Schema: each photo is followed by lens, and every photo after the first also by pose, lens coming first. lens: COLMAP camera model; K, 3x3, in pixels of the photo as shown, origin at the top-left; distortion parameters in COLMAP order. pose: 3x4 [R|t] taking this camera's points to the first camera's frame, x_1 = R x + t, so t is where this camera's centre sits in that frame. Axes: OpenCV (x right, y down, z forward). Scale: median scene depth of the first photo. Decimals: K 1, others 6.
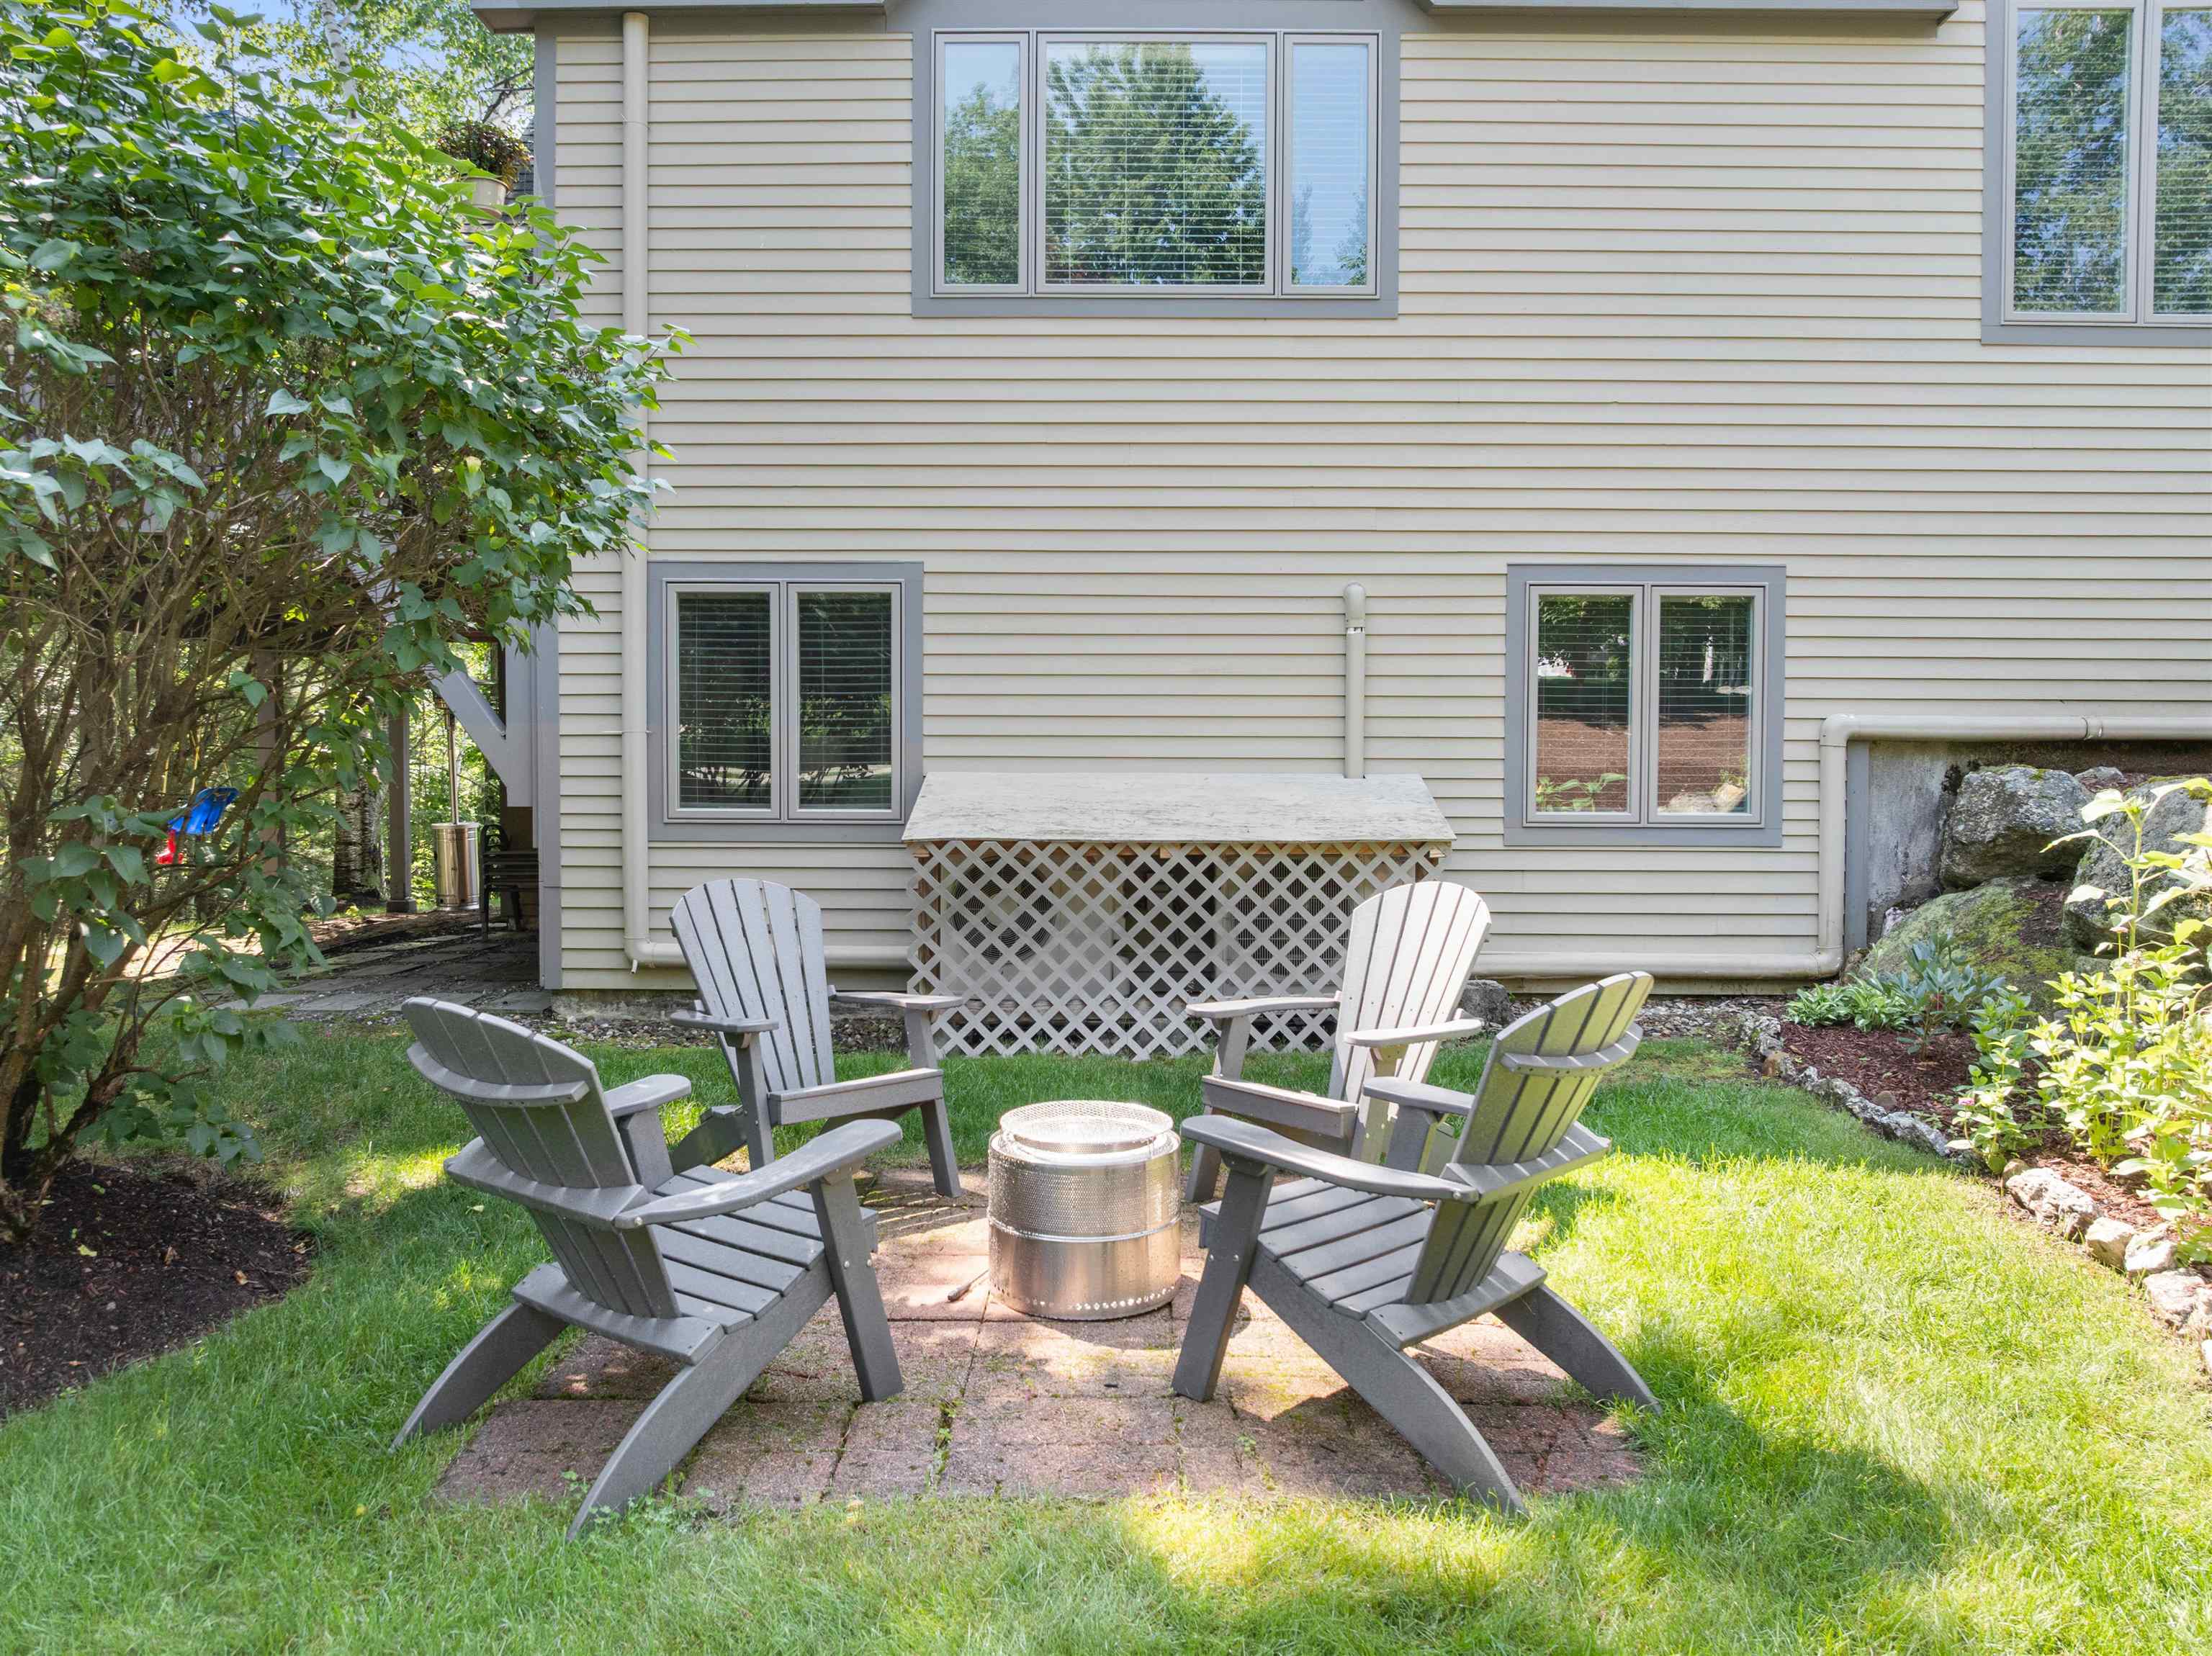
lens RADIAL K [[1562.6, 0, 1102.4], [0, 1562.6, 840.8], [0, 0, 1]] dist [-0.048397, 0.015588]
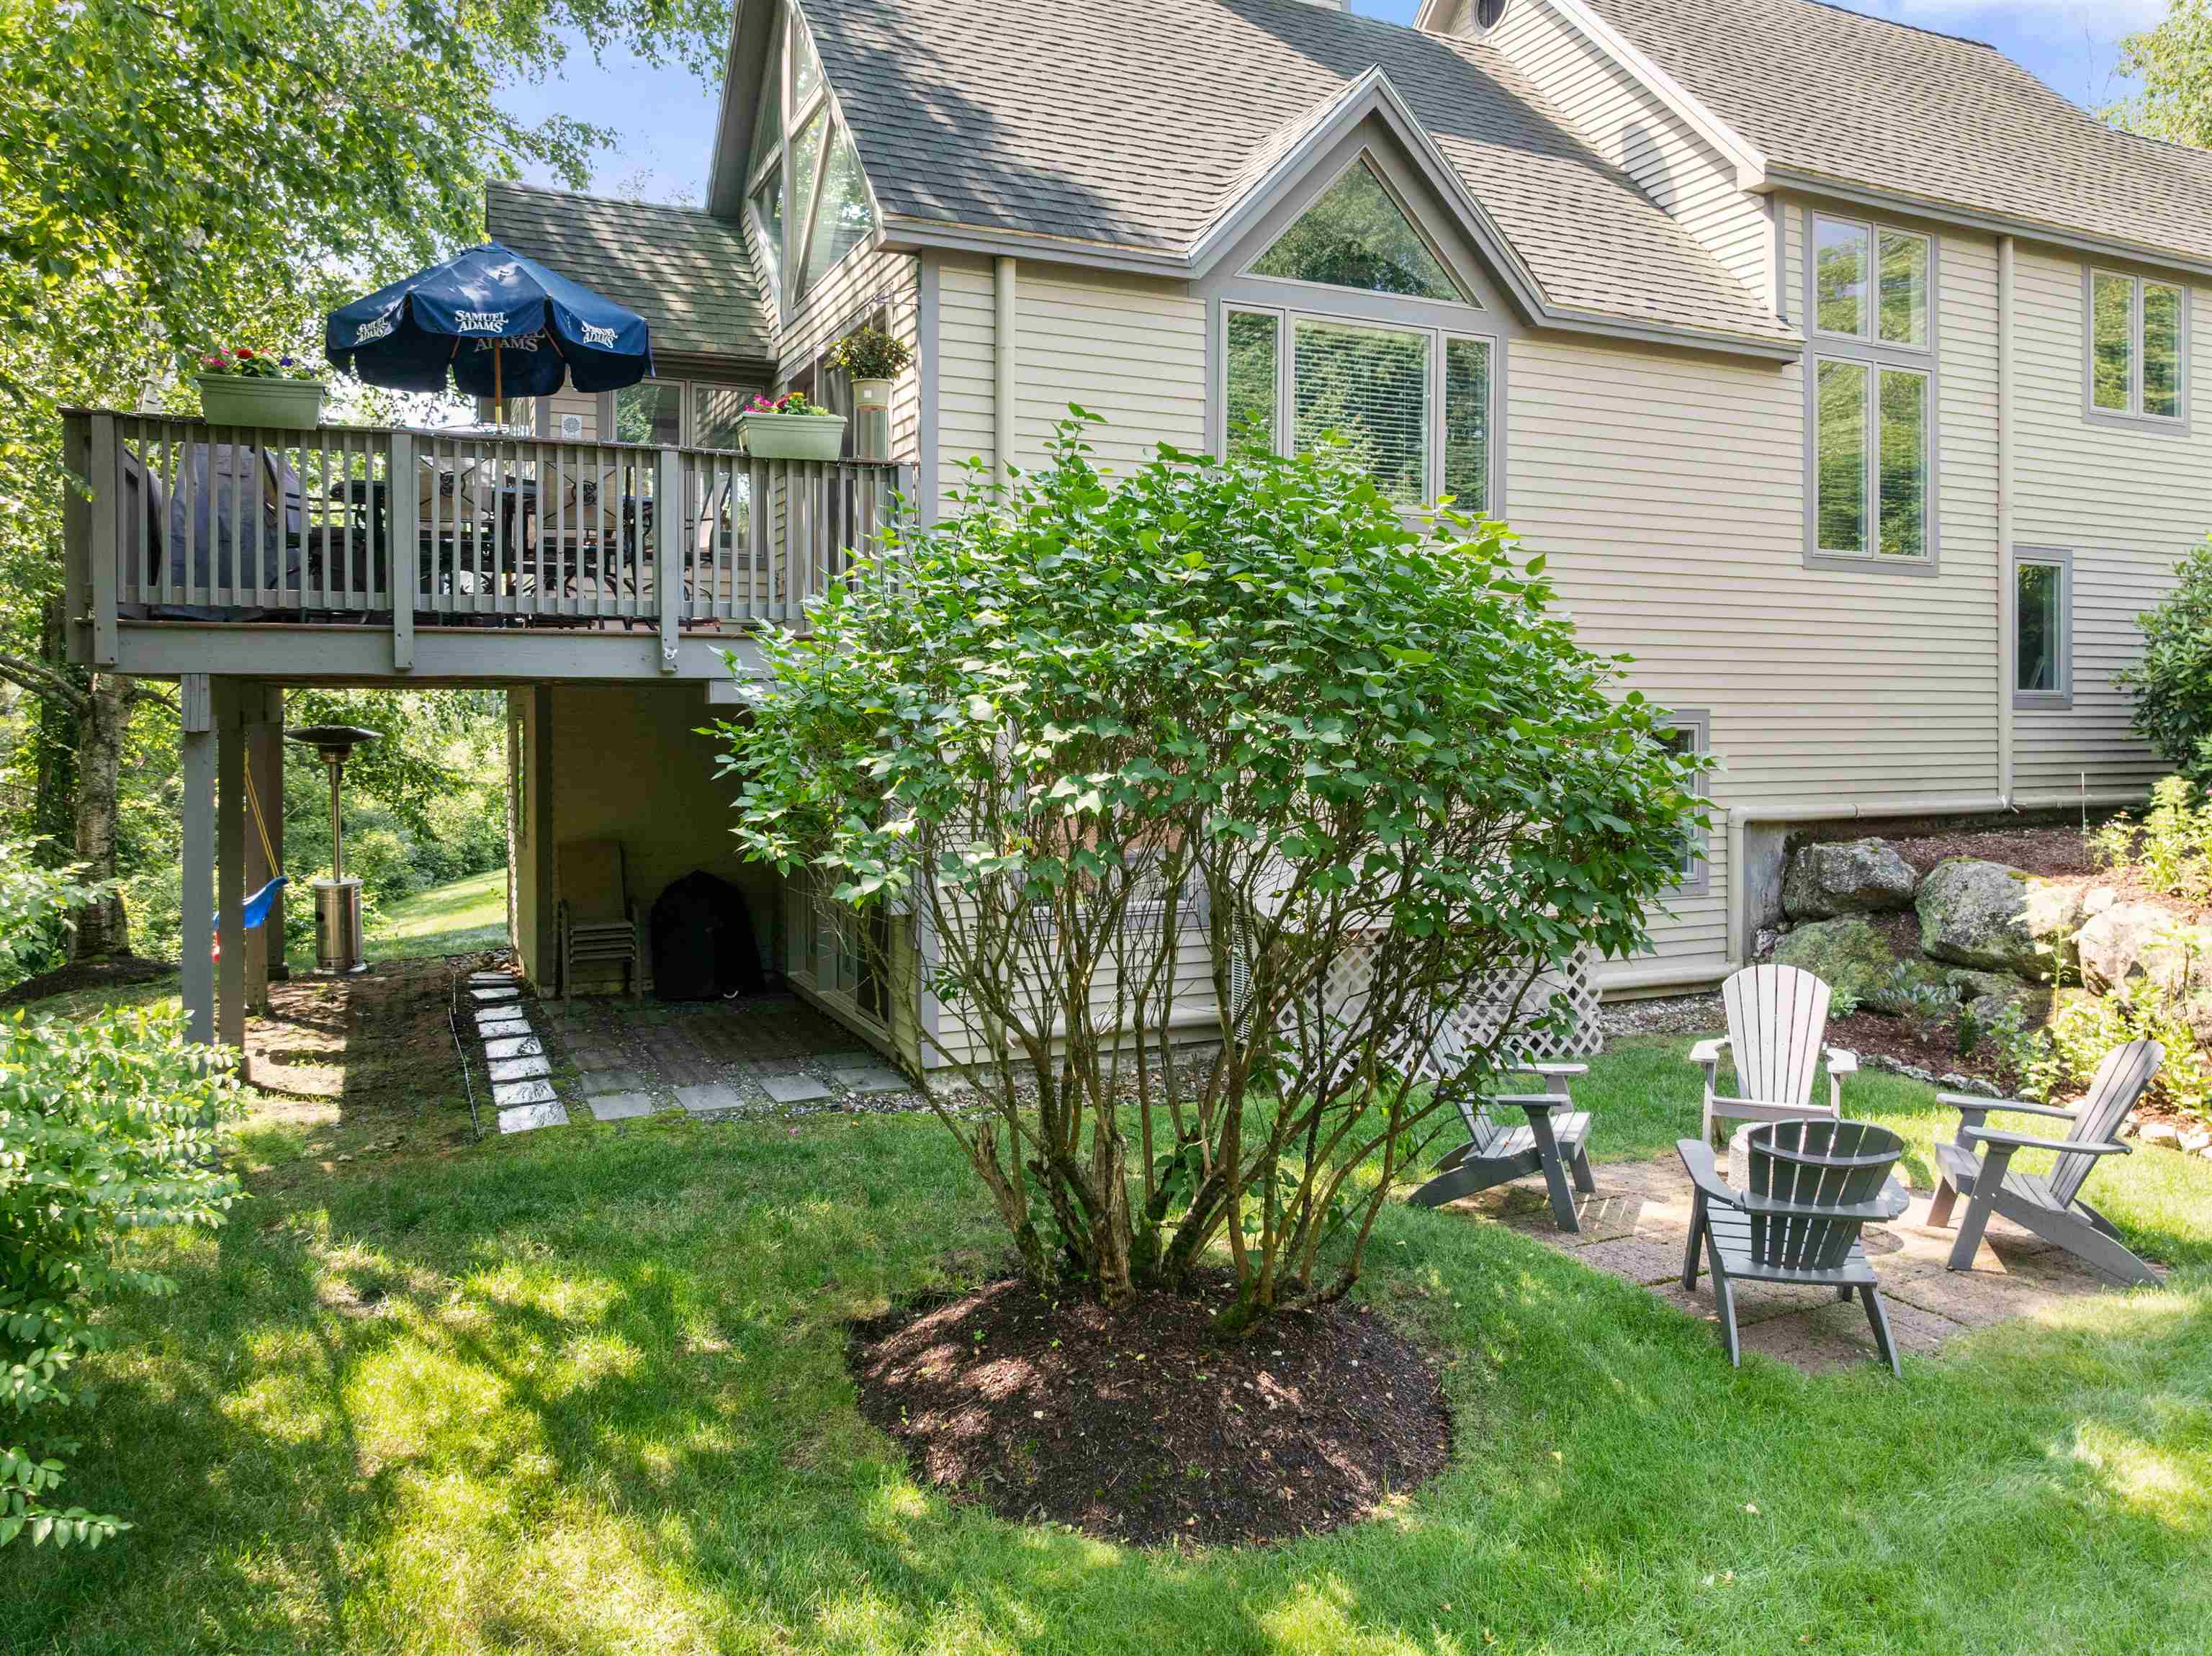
lens RADIAL K [[1562.6, 0, 1096.1], [0, 1562.6, 752.4], [0, 0, 1]] dist [-0.048397, 0.015588]
pose [[0.911756, -0.009081, 0.410633, -0.740706], [0.018926, 0.999623, -0.019916, -0.117899], [-0.410297, 0.025930, 0.911583, -0.143119]]
